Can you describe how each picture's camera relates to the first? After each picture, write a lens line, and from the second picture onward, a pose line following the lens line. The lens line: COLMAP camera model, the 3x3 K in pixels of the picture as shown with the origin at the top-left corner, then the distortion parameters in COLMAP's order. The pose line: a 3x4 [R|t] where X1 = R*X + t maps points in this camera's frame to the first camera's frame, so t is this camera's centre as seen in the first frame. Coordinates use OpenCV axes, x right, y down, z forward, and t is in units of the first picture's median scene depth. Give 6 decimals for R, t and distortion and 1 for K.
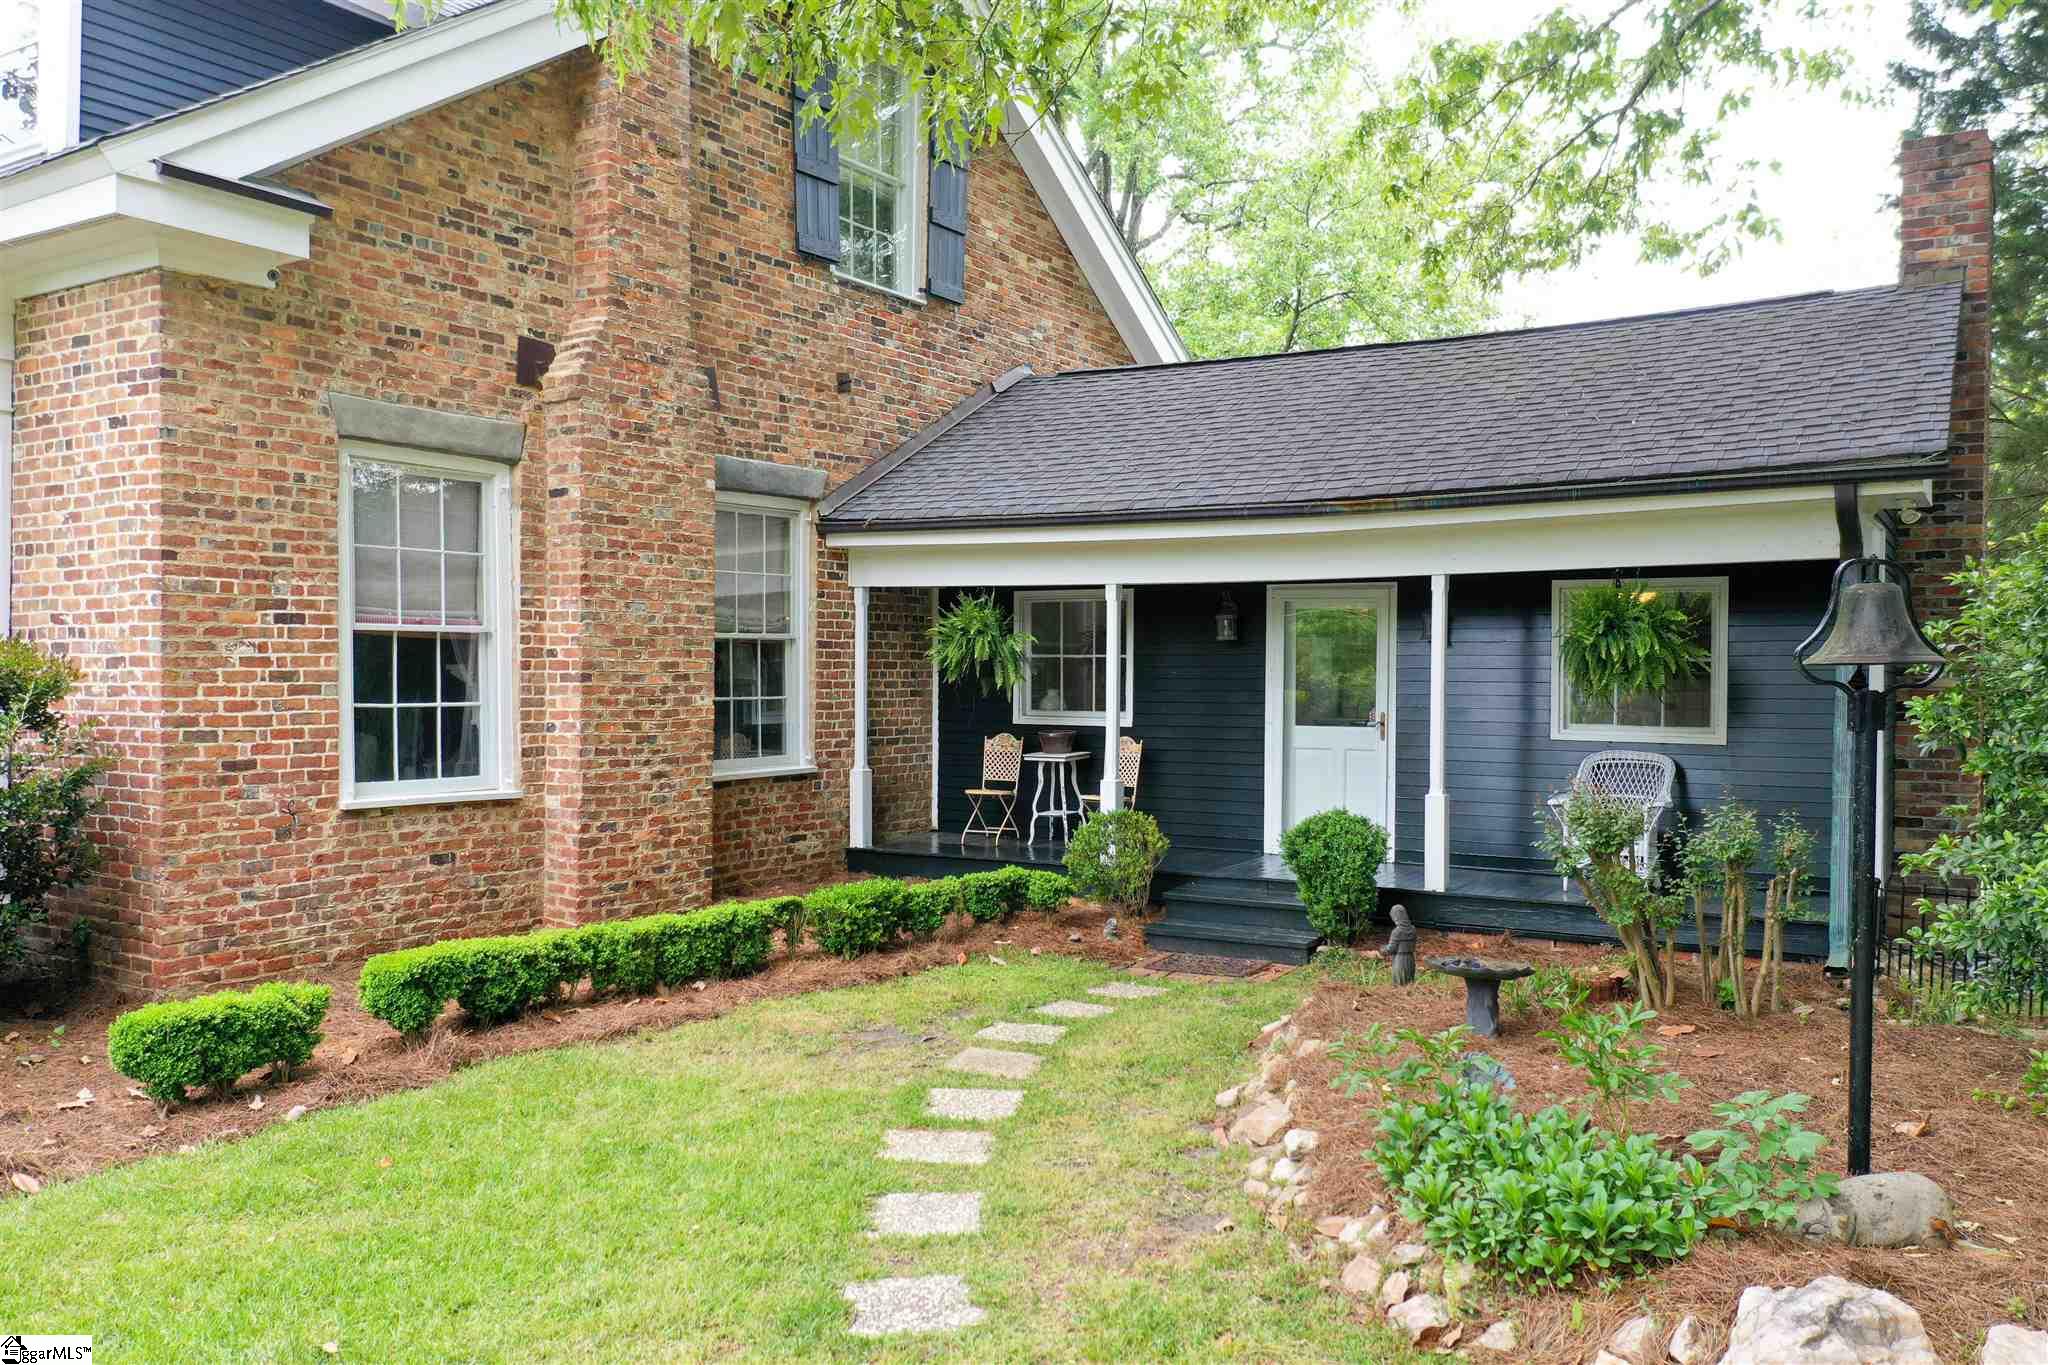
lens RADIAL K [[1636.2, 0, 1021.0], [0, 1636.2, 679.8], [0, 0, 1]] dist [-0.008838, 0.008588]
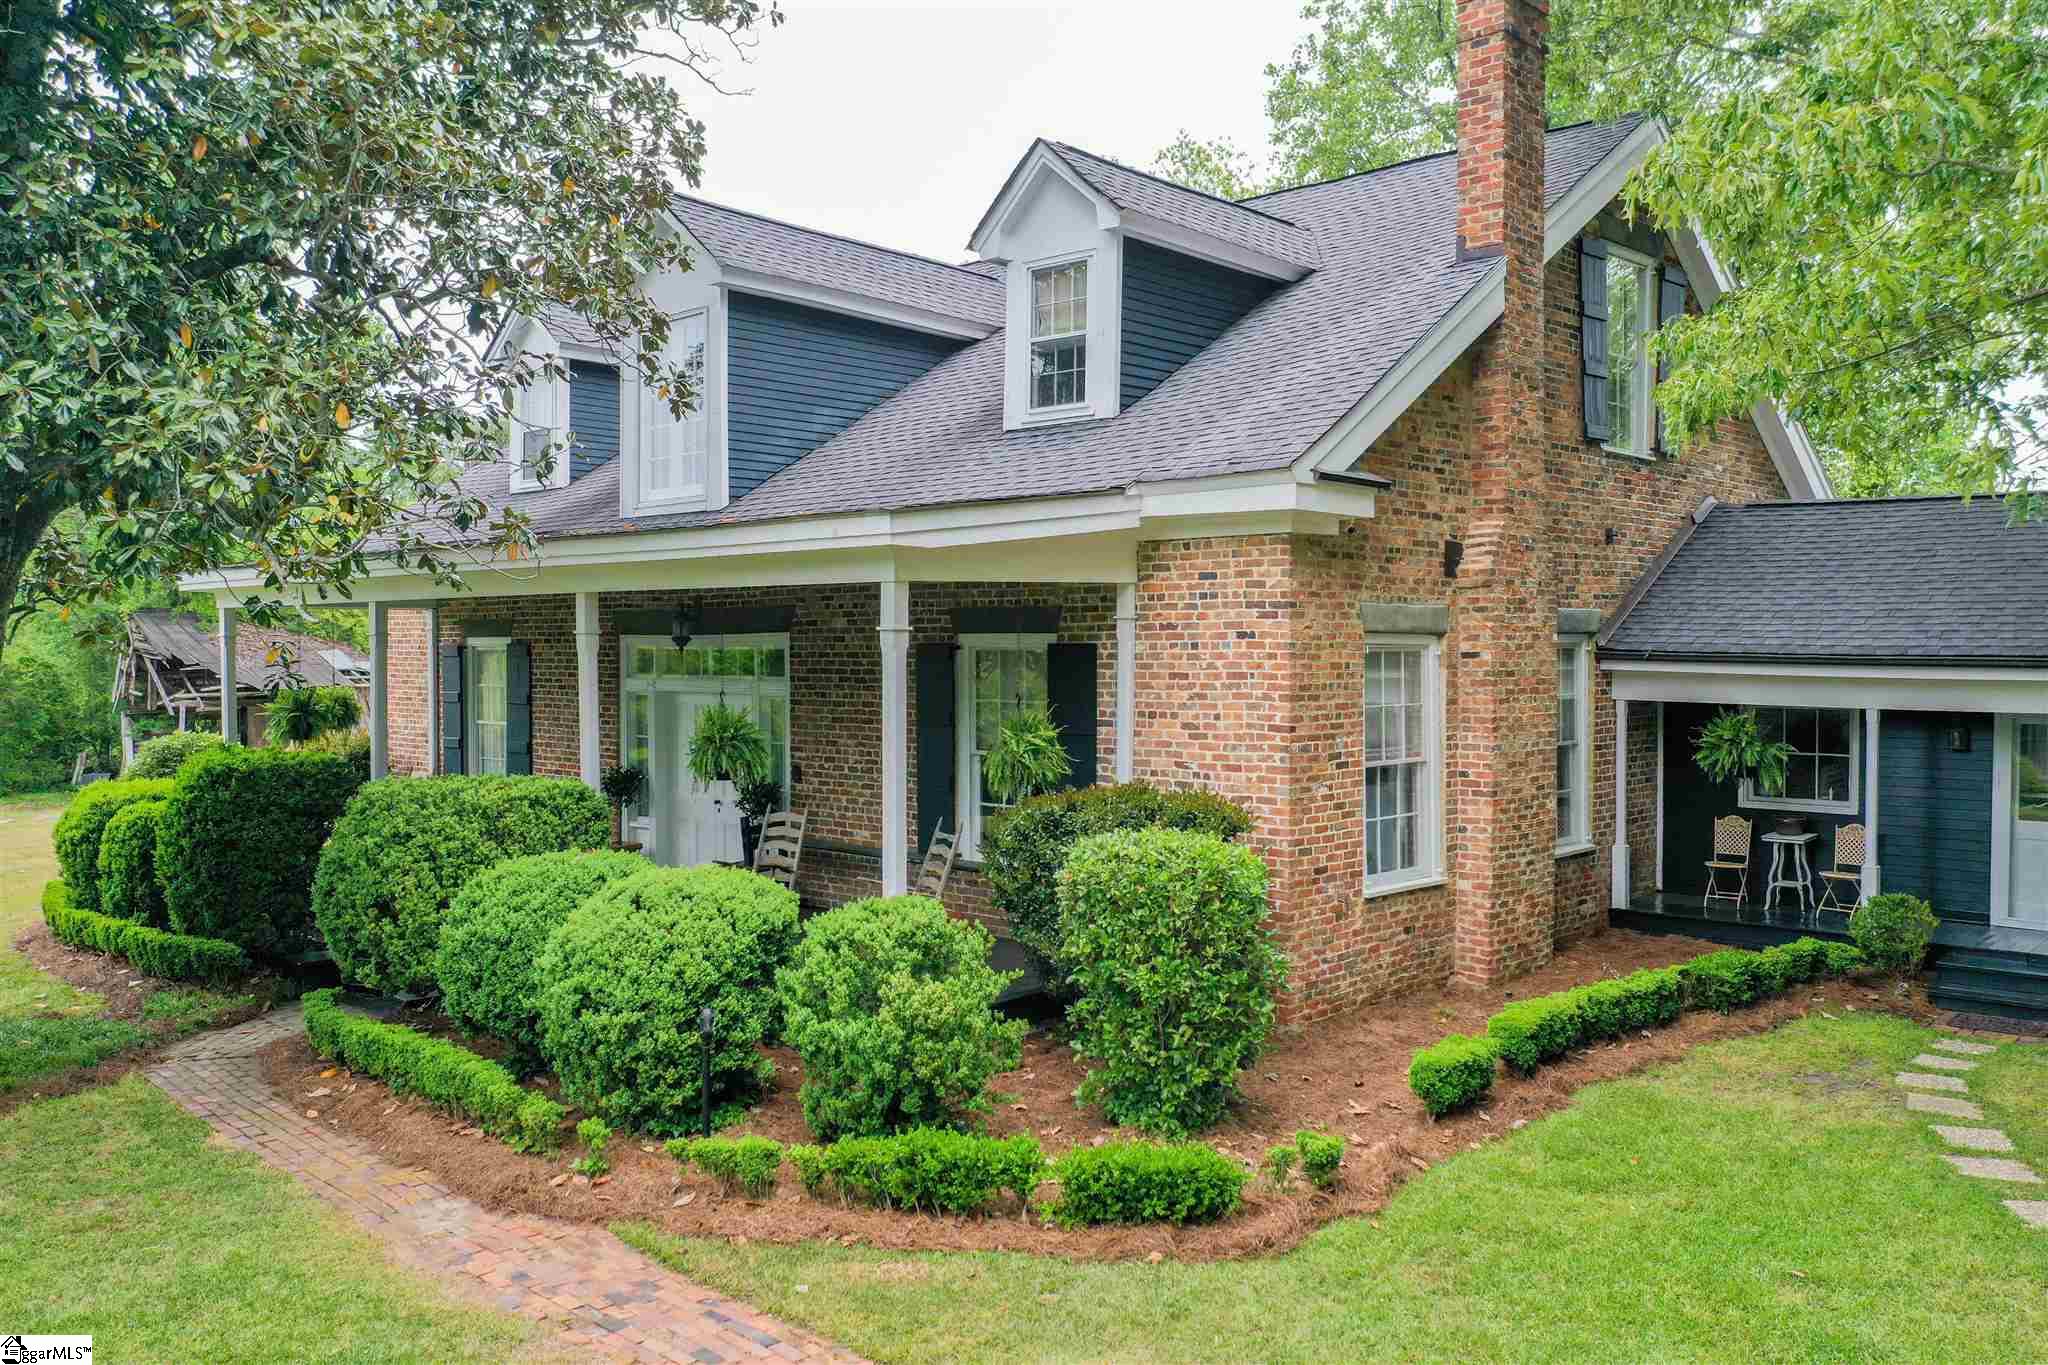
lens RADIAL K [[1636.2, 0, 1024.9], [0, 1636.2, 678.0], [0, 0, 1]] dist [-0.008838, 0.008588]
pose [[0.981667, -0.002144, -0.190593, -0.385576], [0.004738, 0.999902, 0.013159, -0.114914], [0.190546, -0.013821, 0.981581, -0.385735]]
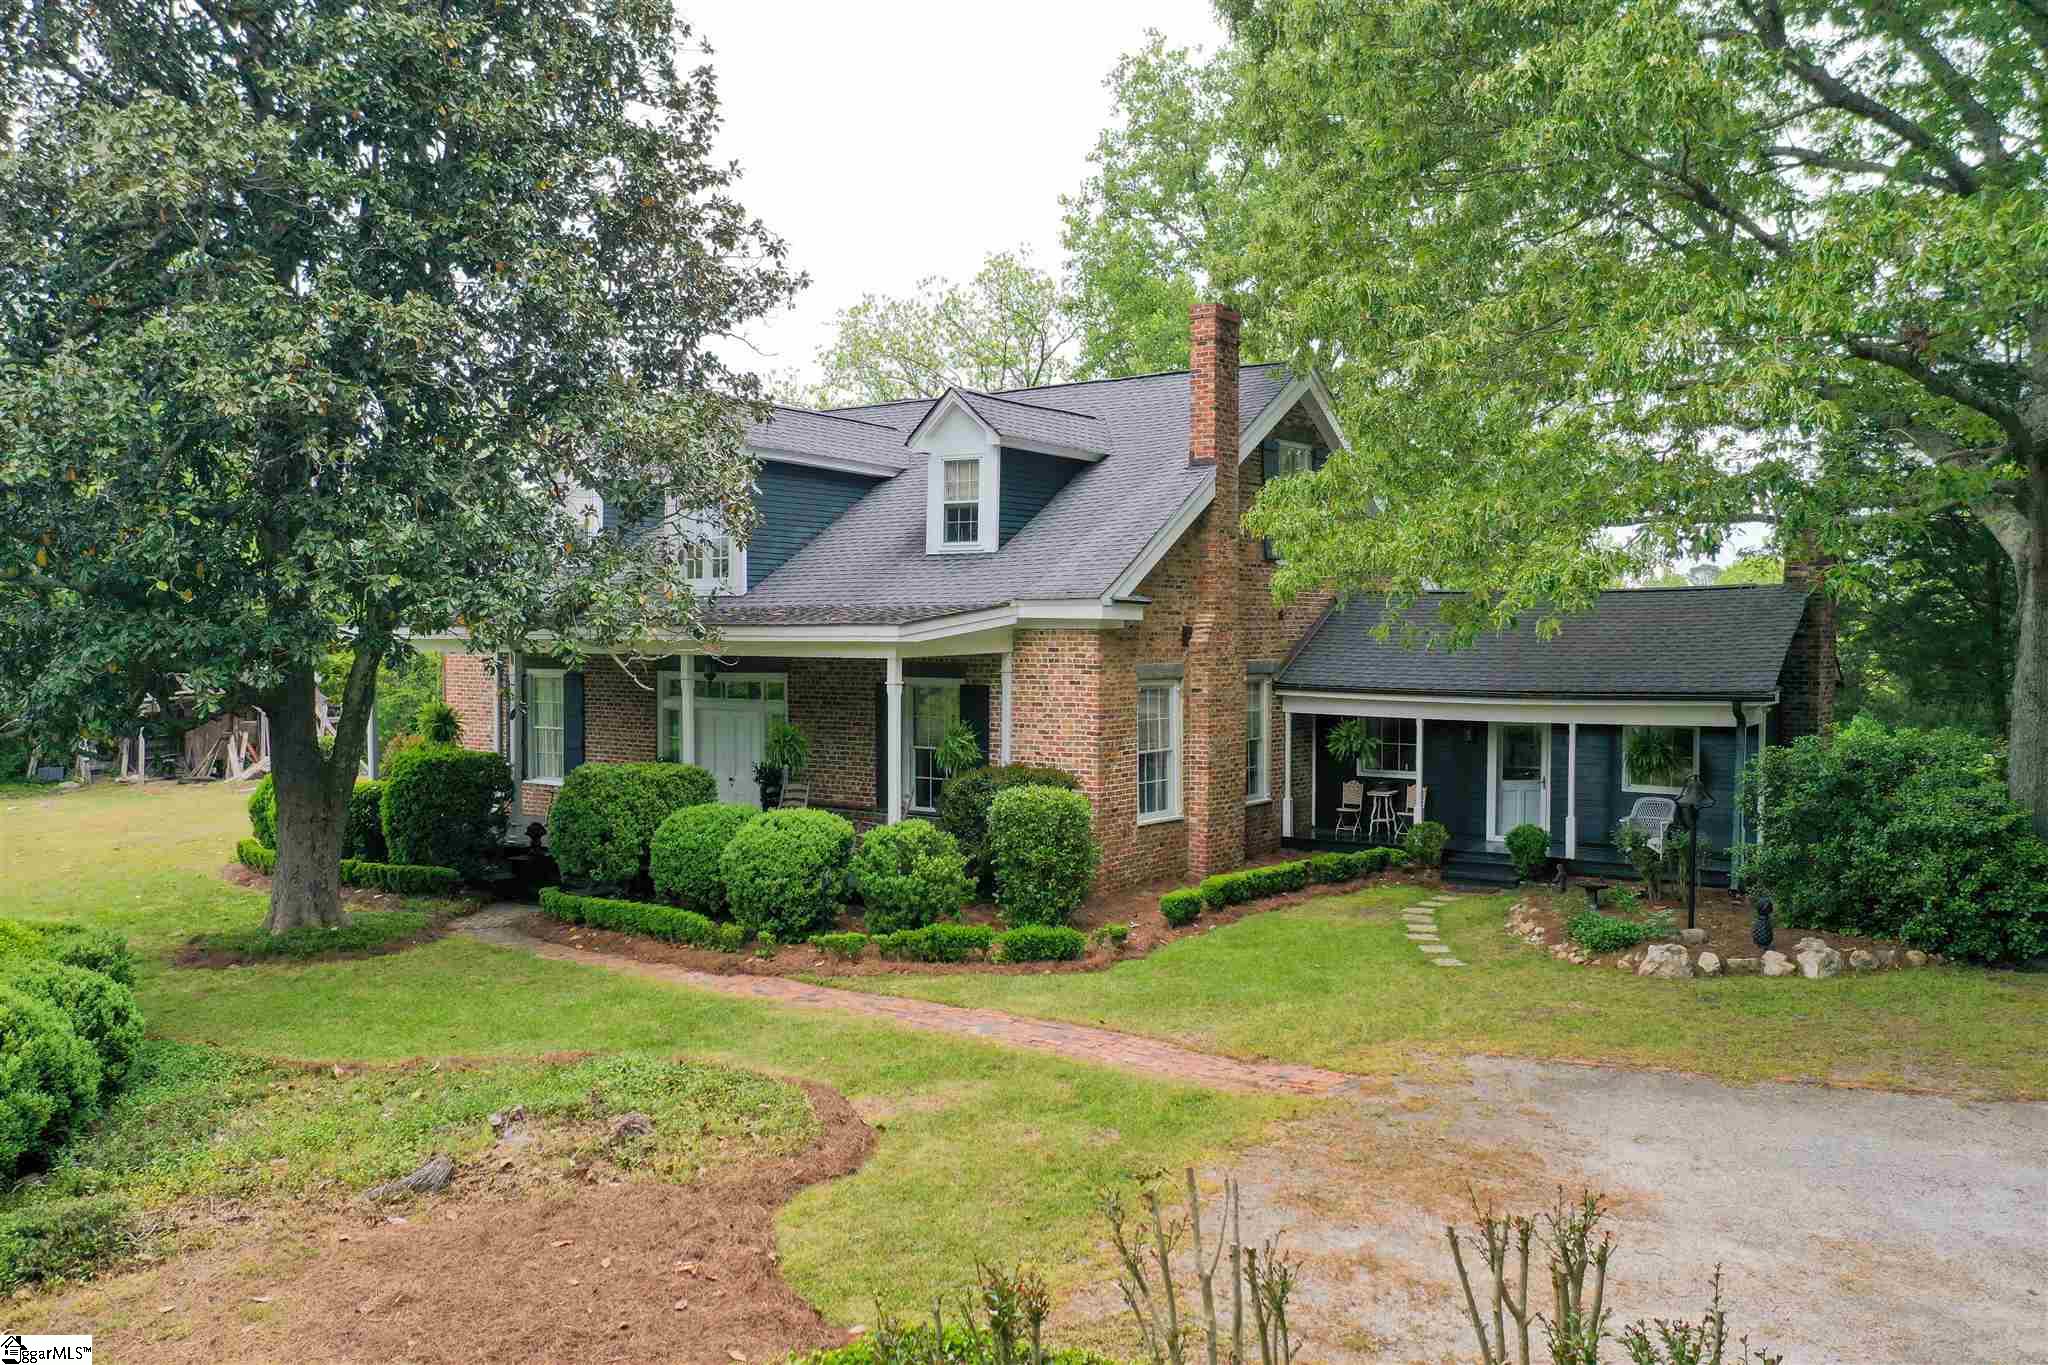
lens RADIAL K [[1636.2, 0, 1024.1], [0, 1636.2, 690.0], [0, 0, 1]] dist [-0.008838, 0.008588]
pose [[0.998472, -0.002246, -0.055220, -0.401381], [0.003837, 0.999580, 0.028724, -0.183846], [0.055132, -0.028892, 0.998061, -1.384867]]
